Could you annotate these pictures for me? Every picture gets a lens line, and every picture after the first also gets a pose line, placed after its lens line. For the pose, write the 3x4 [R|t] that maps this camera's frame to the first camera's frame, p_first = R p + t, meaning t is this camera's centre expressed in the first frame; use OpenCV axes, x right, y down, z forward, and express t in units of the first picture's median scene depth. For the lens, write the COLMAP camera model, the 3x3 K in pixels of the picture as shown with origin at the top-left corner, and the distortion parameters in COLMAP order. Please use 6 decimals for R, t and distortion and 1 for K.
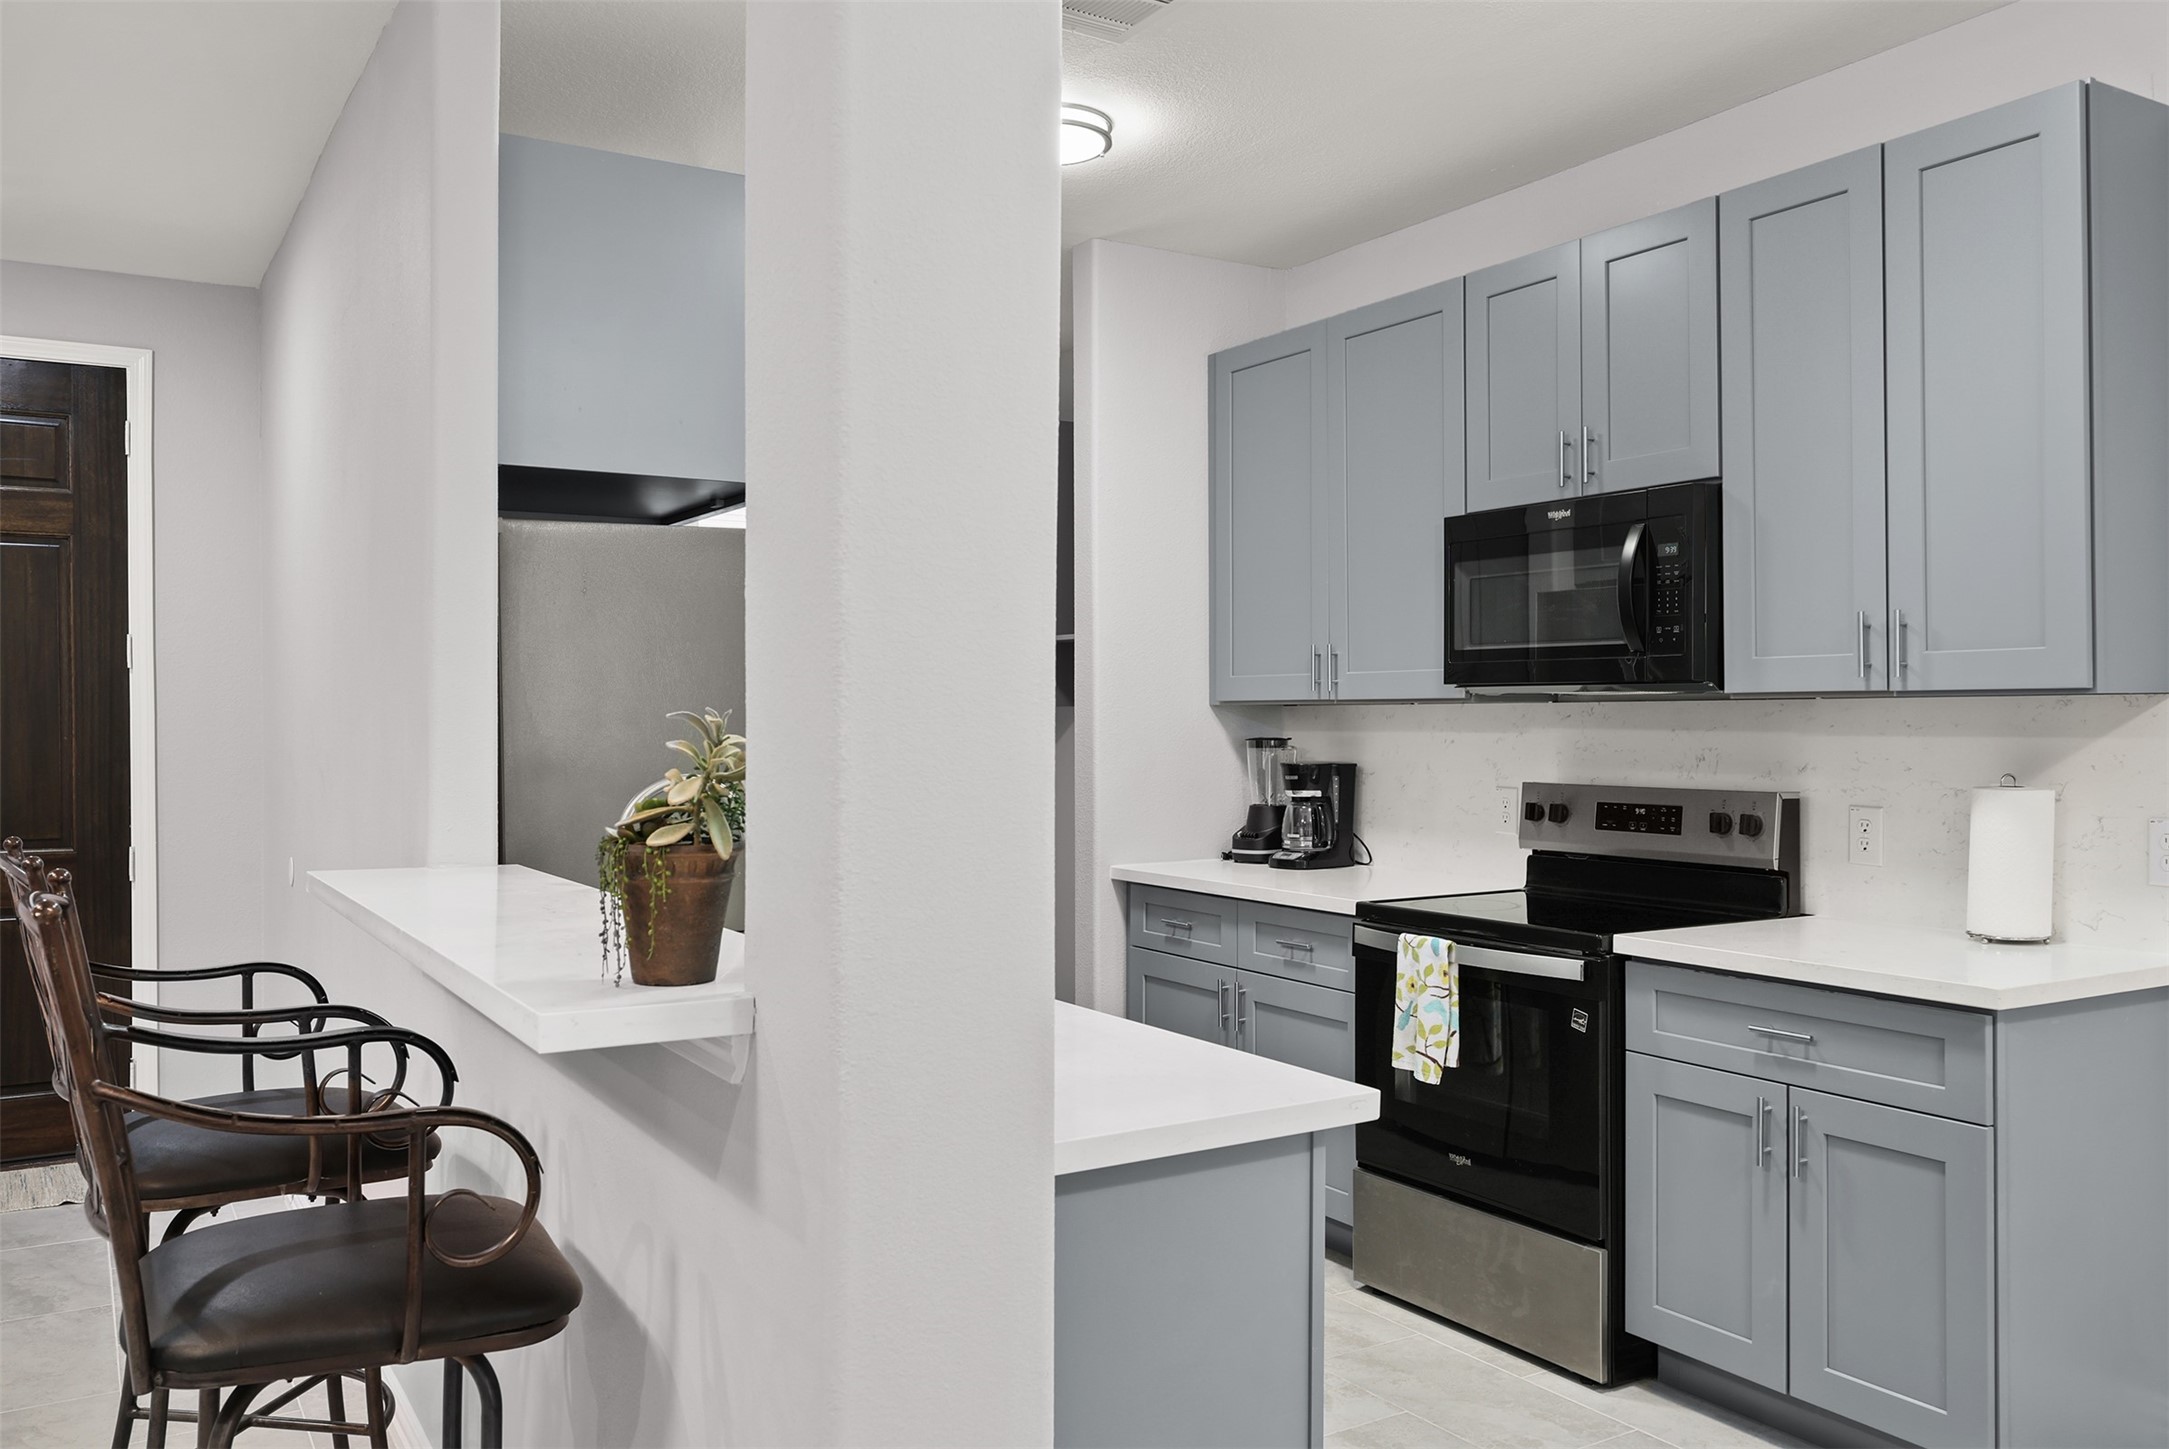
lens RADIAL K [[1738.8, 0, 1057.4], [0, 1738.8, 718.5], [0, 0, 1]] dist [0.014541, 0.007971]
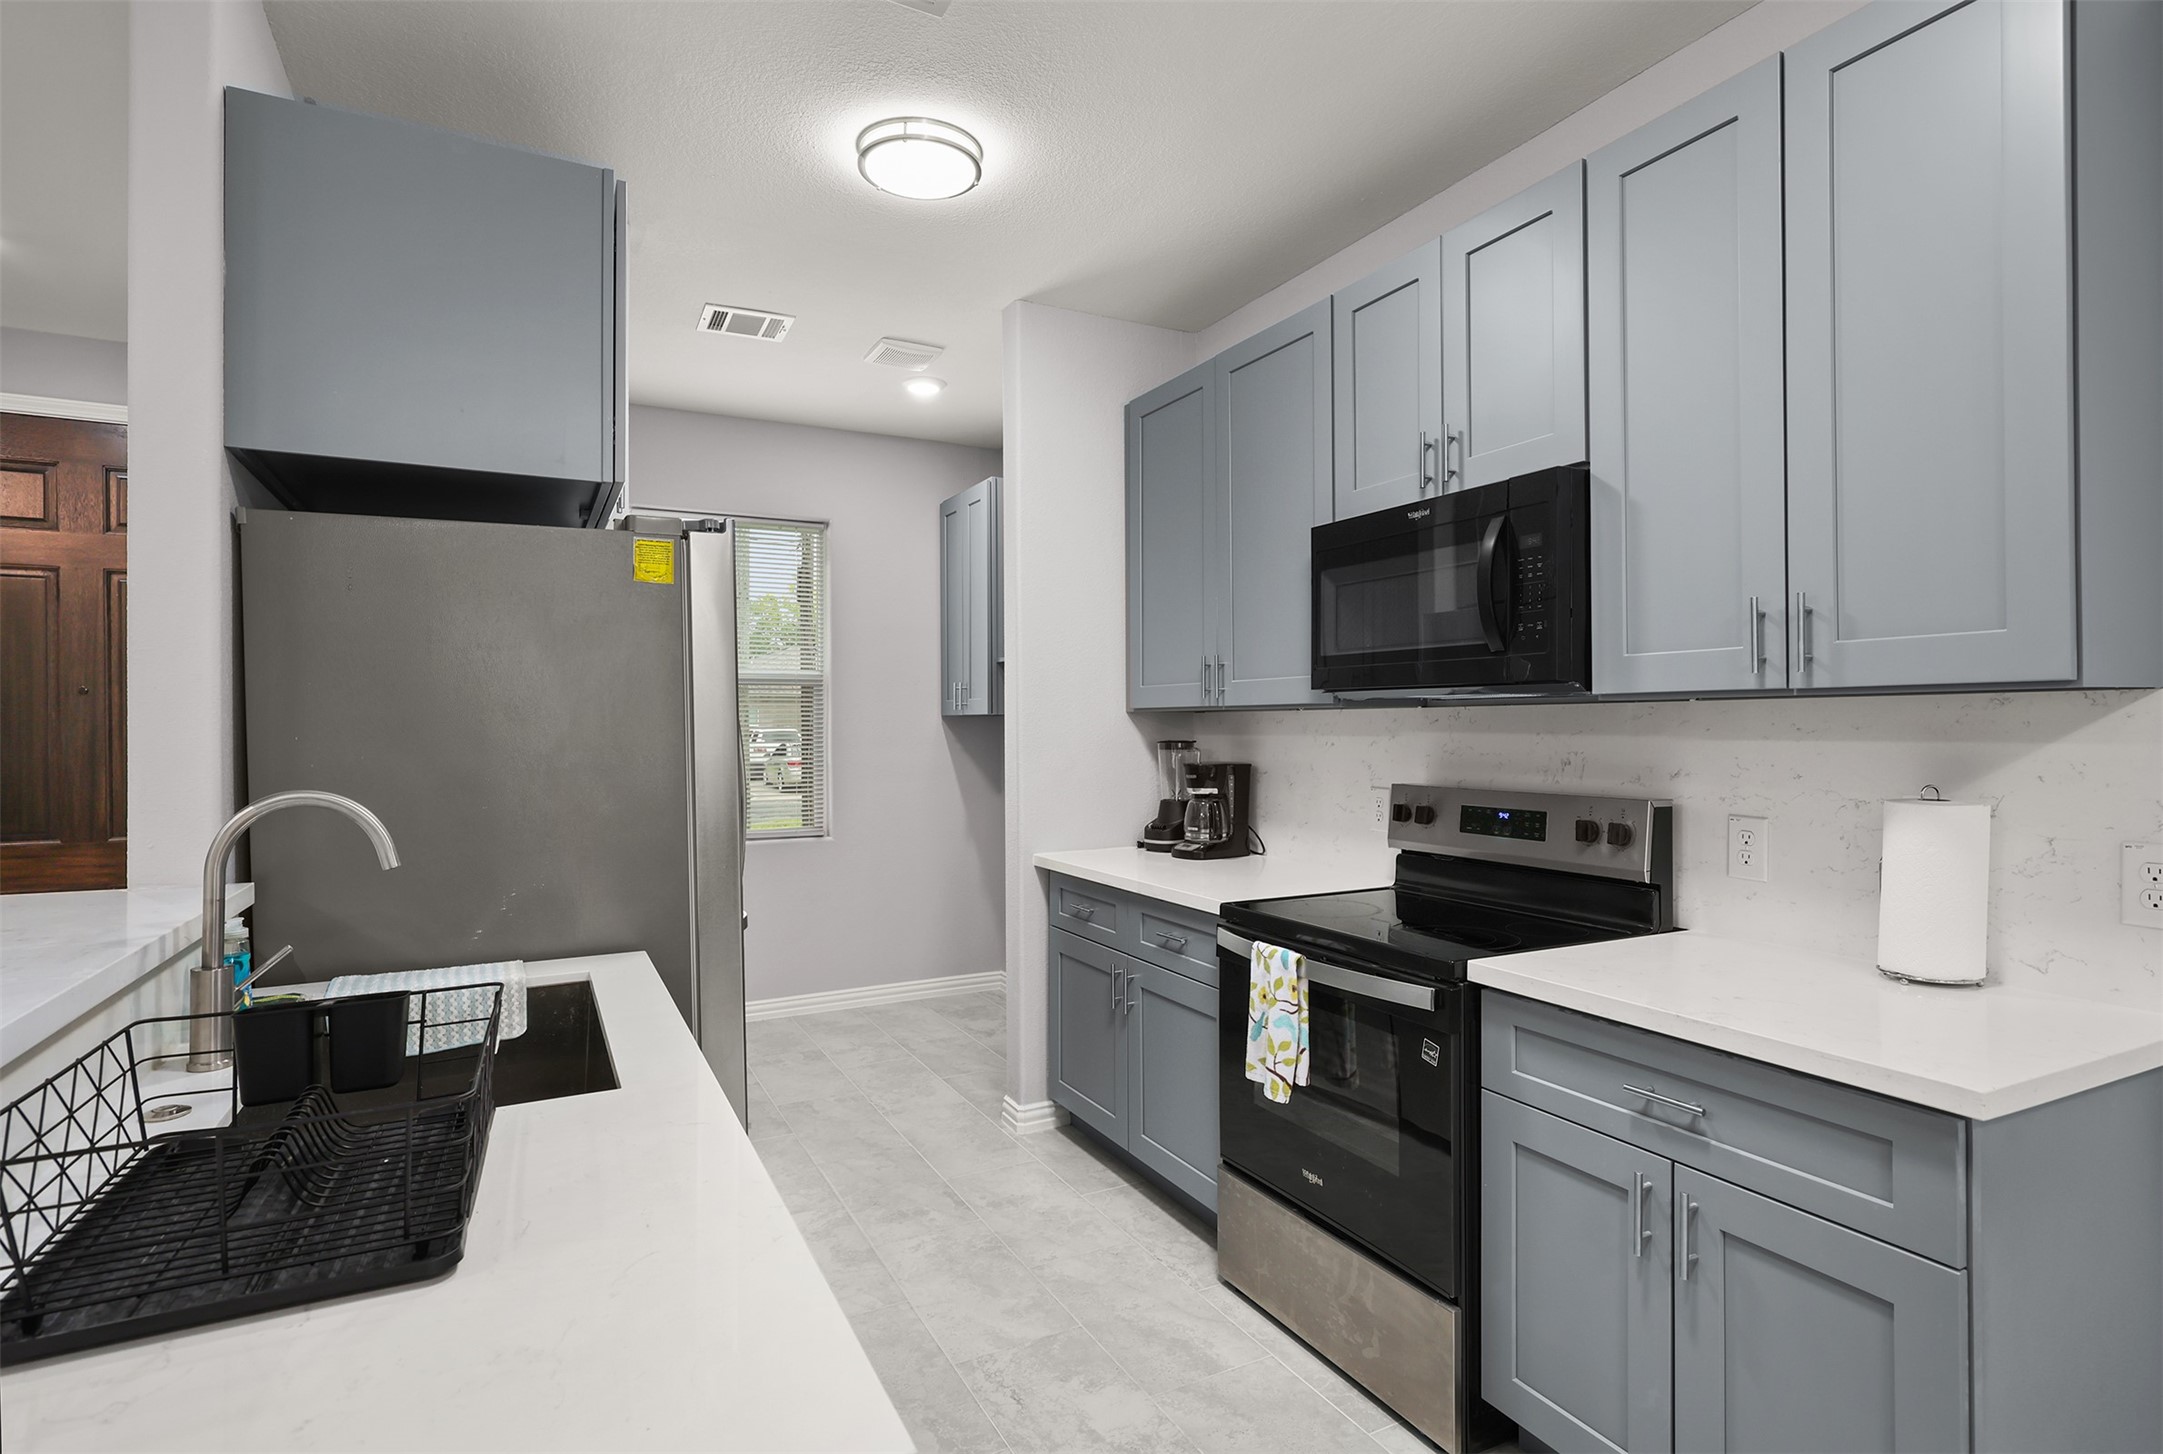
lens RADIAL K [[1116.7, 0, 1081.5], [0, 1116.7, 727.0], [0, 0, 1]] dist [0.005135, 0.000913]
pose [[0.998460, -0.001193, -0.055456, 0.137484], [0.001293, 0.999998, 0.001767, 0.001240], [0.055453, -0.001836, 0.998460, 0.372079]]
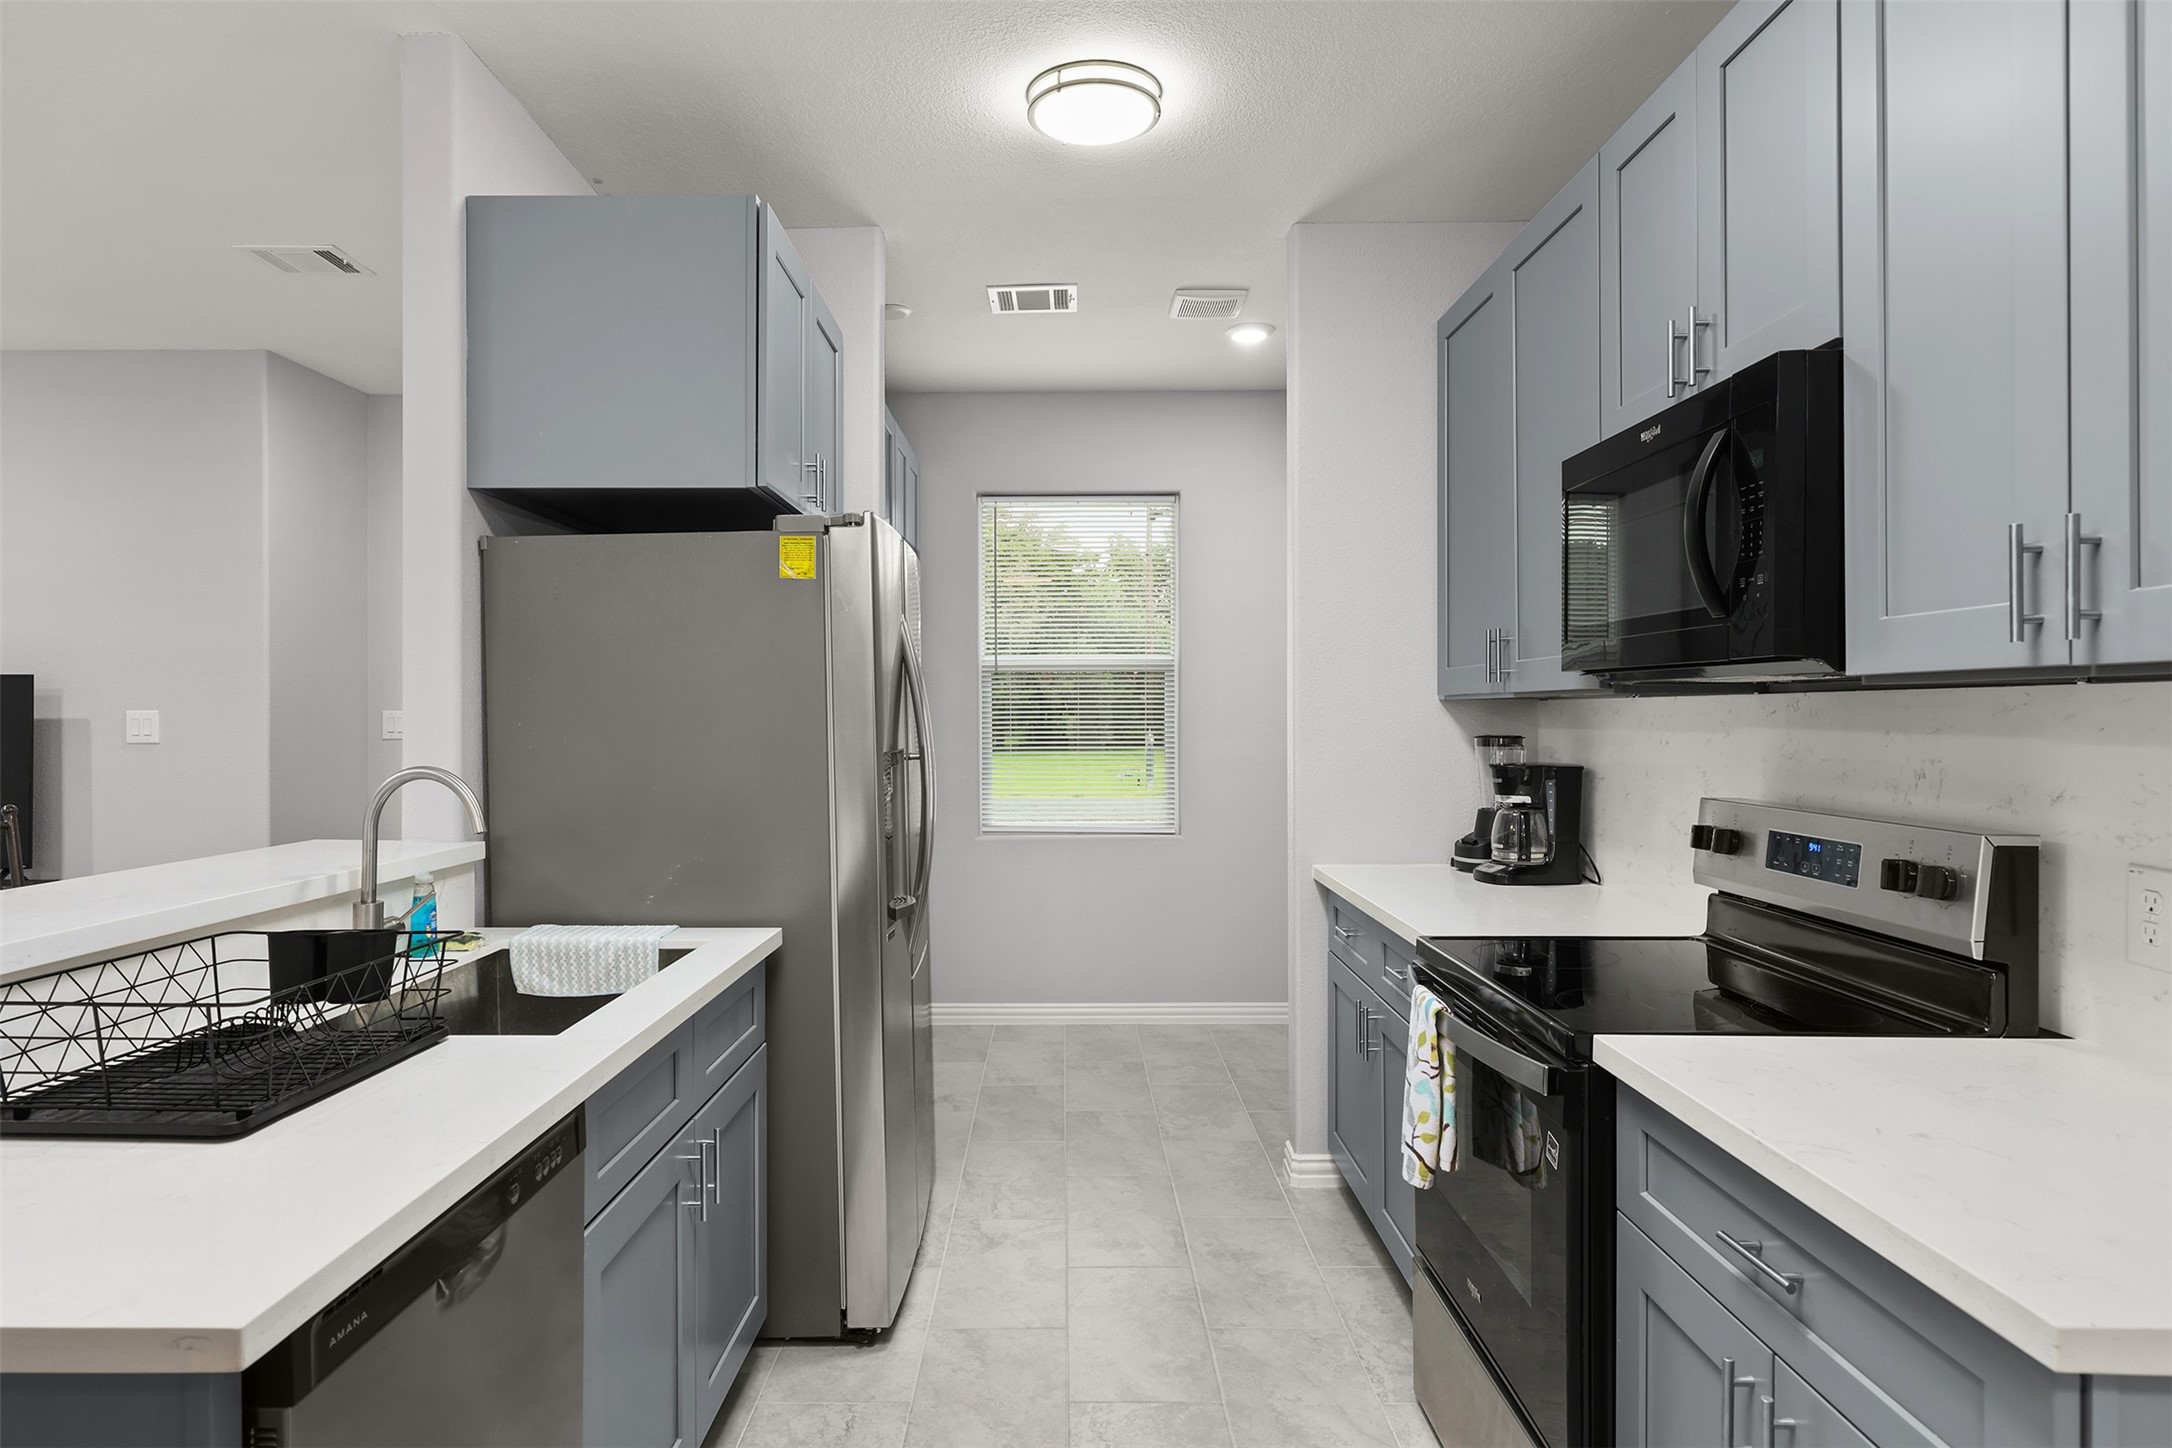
lens RADIAL K [[1253.8, 0, 1006.3], [0, 1253.8, 720.6], [0, 0, 1]] dist [0.002307, 0.000016]
pose [[0.843287, 0.006076, -0.537429, 0.353159], [-0.002824, 0.999972, 0.006874, -0.000544], [0.537456, -0.004279, 0.843281, 0.425567]]
